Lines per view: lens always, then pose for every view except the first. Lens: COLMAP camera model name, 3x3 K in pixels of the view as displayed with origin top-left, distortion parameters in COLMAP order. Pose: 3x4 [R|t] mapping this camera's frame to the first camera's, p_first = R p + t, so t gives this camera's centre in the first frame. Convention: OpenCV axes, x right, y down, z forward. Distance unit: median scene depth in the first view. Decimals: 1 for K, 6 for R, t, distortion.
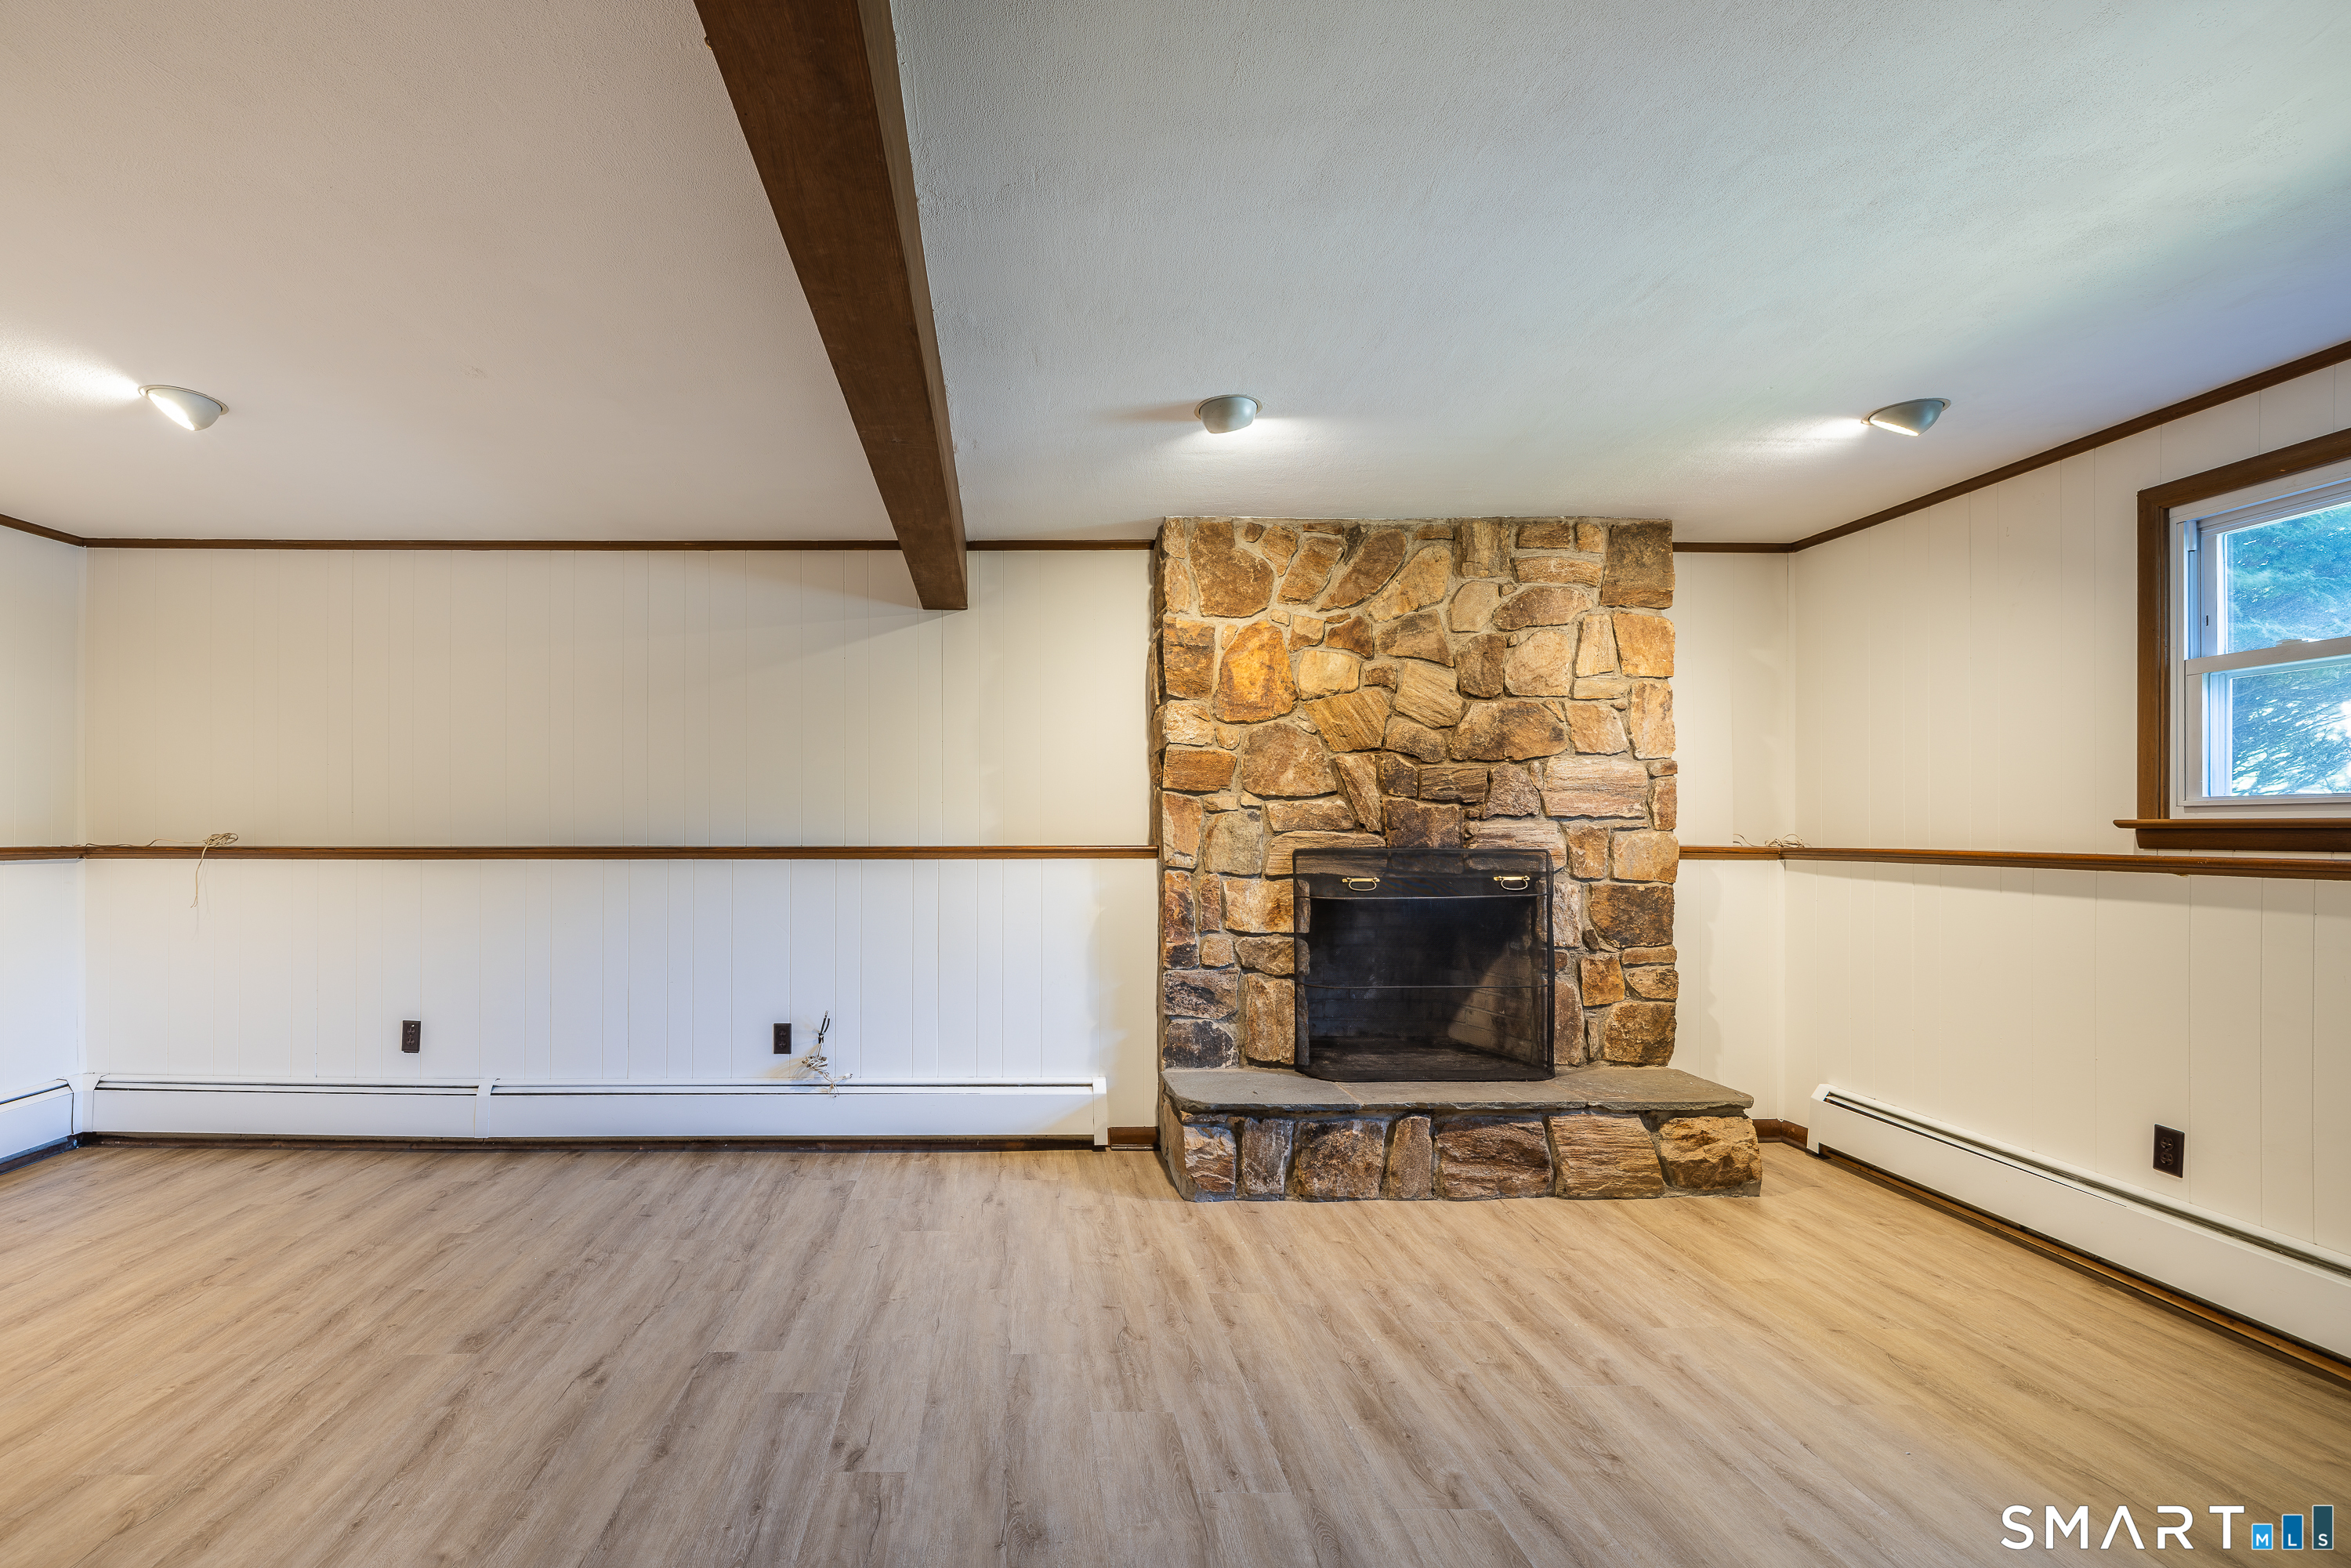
lens RADIAL K [[1006.9, 0, 1163.8], [0, 1006.9, 827.8], [0, 0, 1]] dist [0.000780, 0.000313]
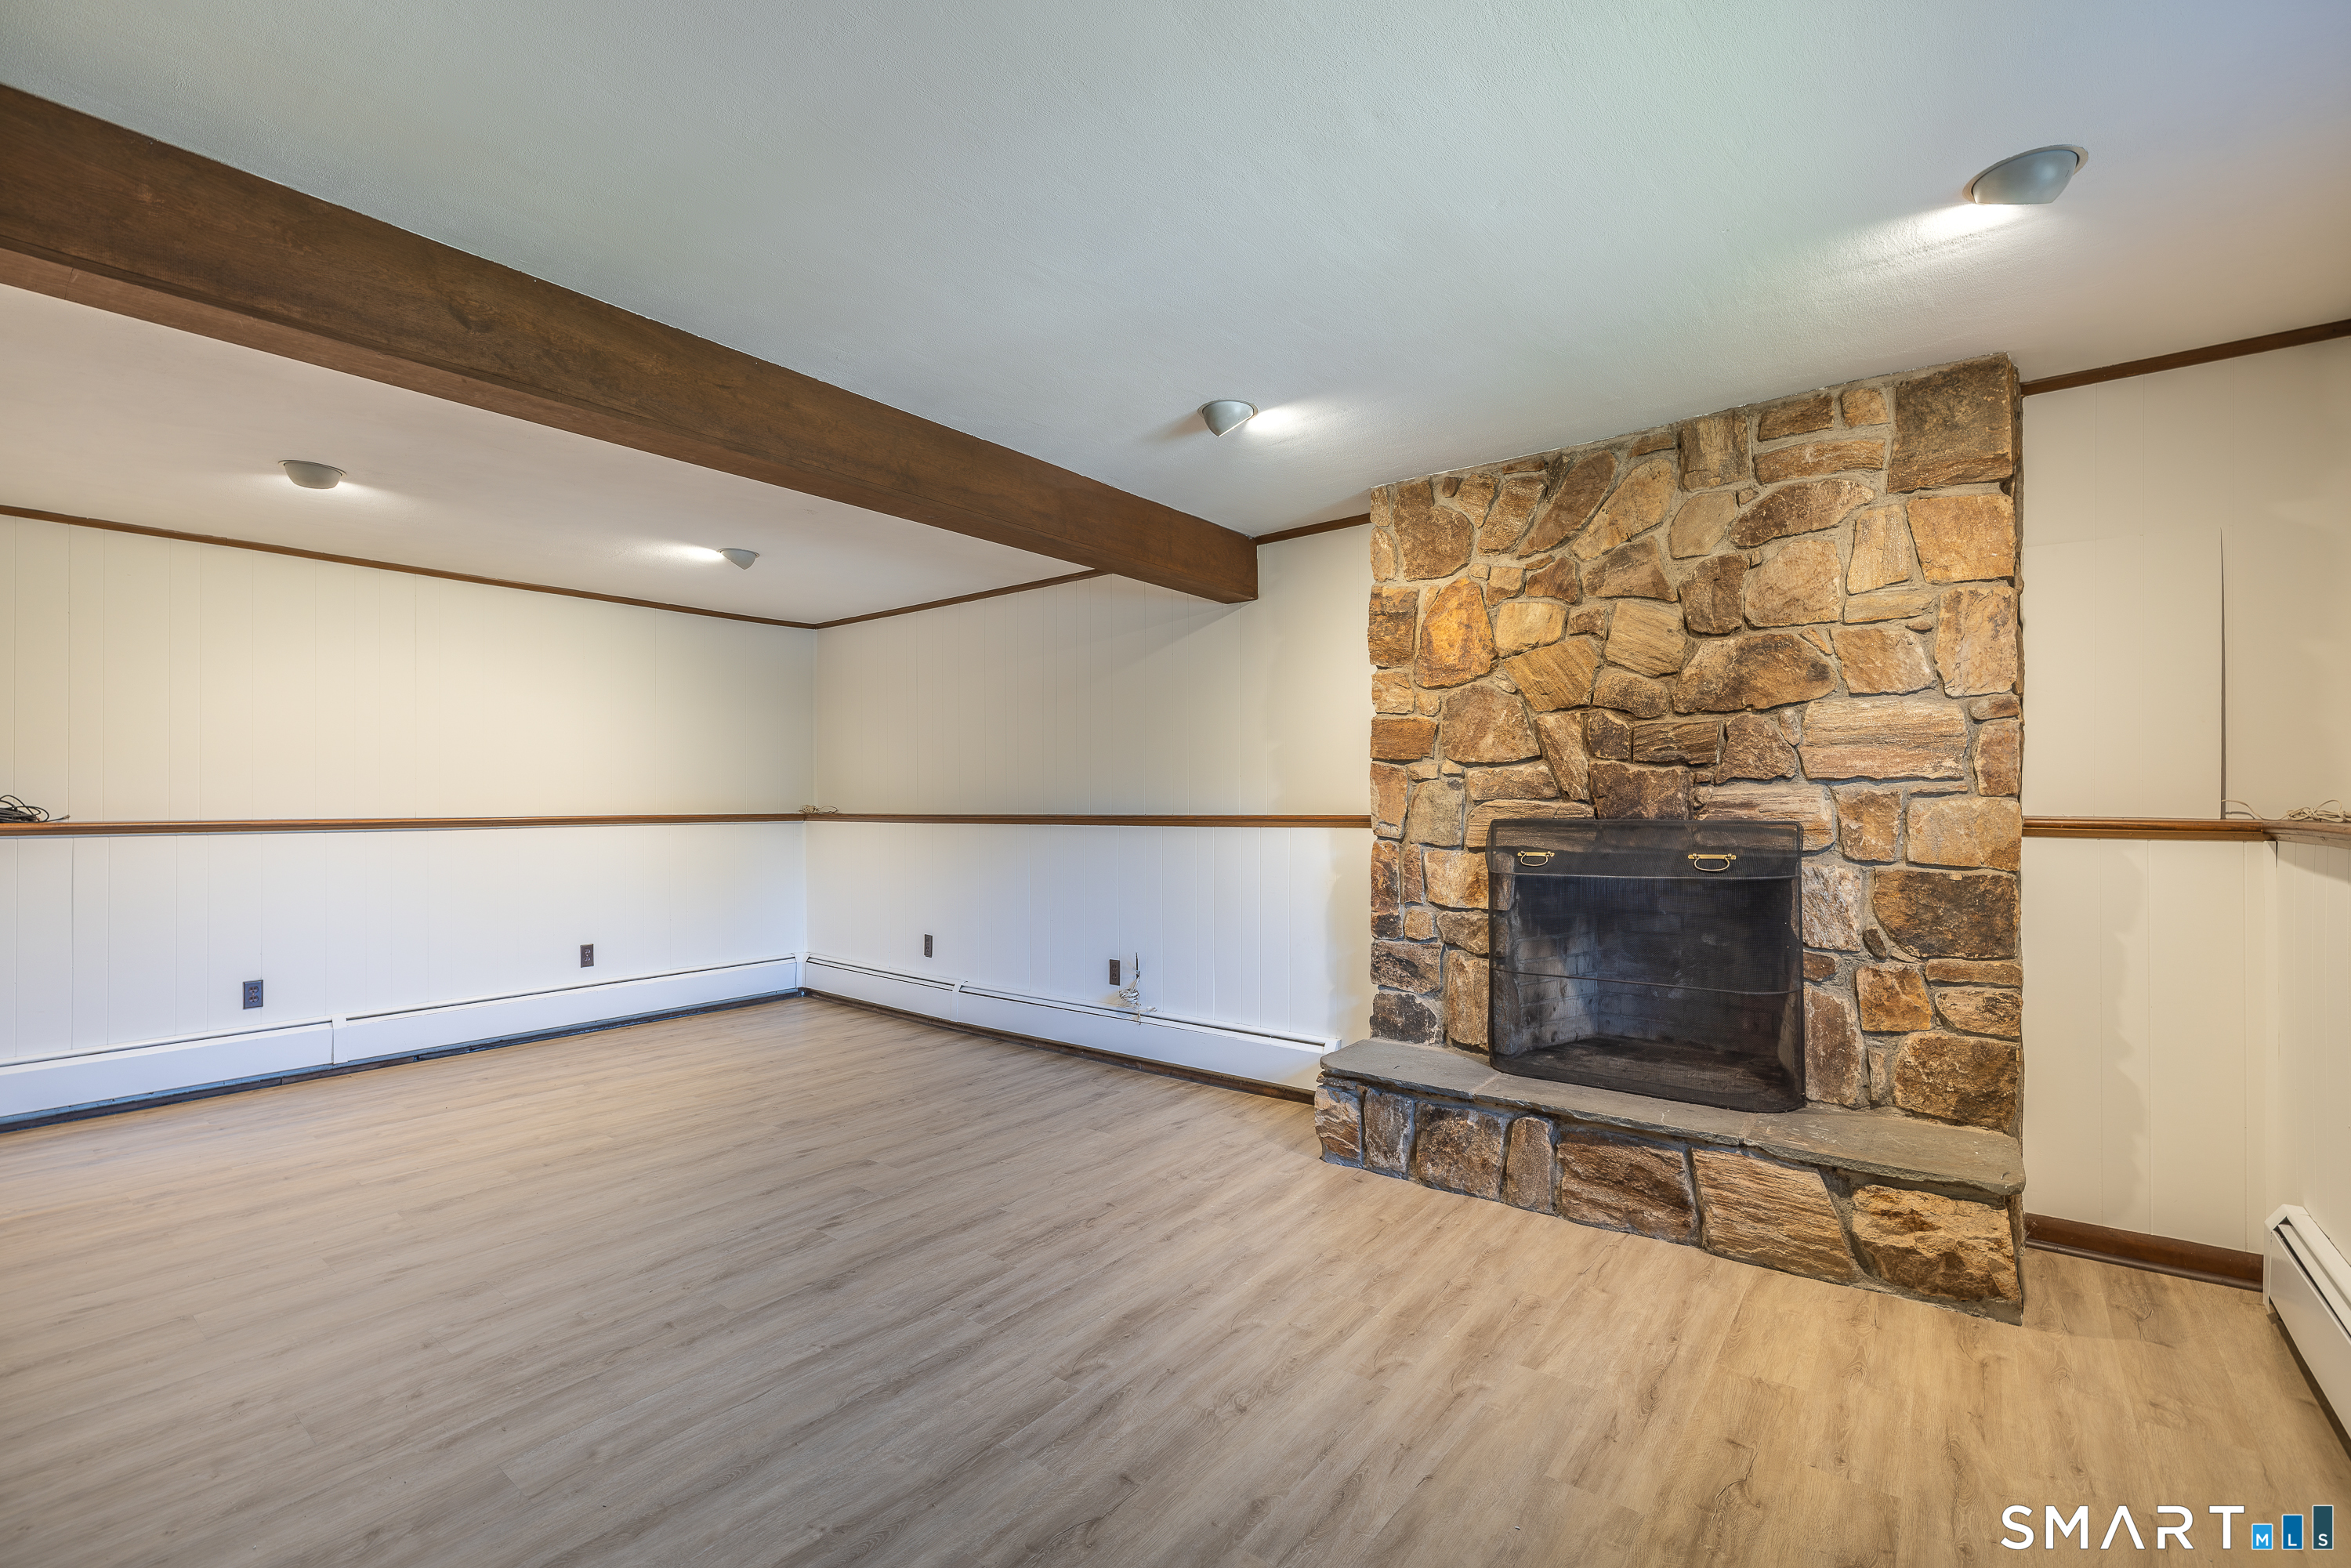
lens RADIAL K [[1057.8, 0, 1167.3], [0, 1057.8, 797.6], [0, 0, 1]] dist [0.001389, 0.000033]
pose [[0.766706, -0.007592, -0.641953, 0.526284], [0.007416, 0.999968, -0.002969, 0.001751], [0.641956, -0.002484, 0.766738, 0.060558]]
